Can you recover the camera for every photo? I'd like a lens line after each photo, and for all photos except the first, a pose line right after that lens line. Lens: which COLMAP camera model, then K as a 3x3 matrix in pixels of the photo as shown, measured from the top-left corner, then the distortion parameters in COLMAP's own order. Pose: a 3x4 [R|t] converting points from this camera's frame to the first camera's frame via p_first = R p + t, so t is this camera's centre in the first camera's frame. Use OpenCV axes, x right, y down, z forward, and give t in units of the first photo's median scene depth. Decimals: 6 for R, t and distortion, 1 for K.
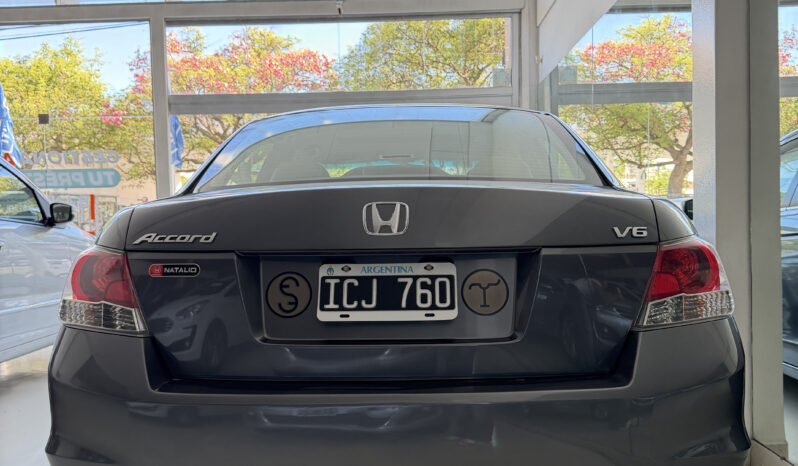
lens RADIAL K [[740.1, 0, 399.0], [0, 740.1, 233.0], [0, 0, 1]] dist [0.150440, -0.318489]
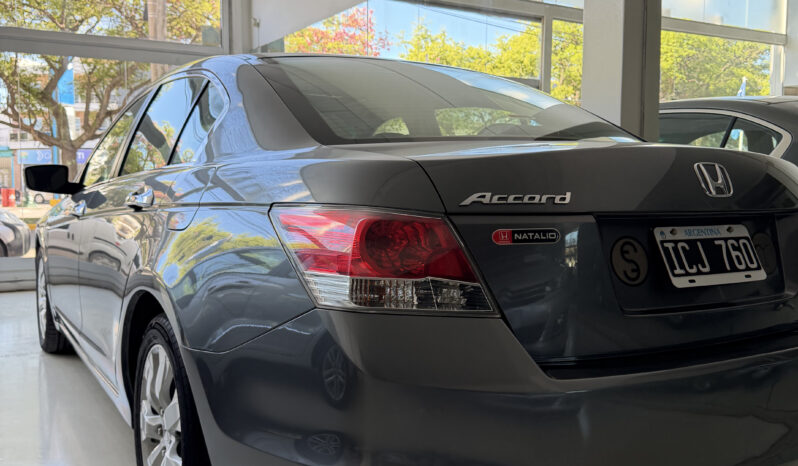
lens RADIAL K [[740.1, 0, 399.0], [0, 740.1, 233.0], [0, 0, 1]] dist [0.150440, -0.318489]
pose [[0.850040, -0.013624, 0.526541, -0.876288], [0.002659, 0.999764, 0.021575, 0.028108], [-0.526711, -0.016939, 0.849876, 0.373591]]
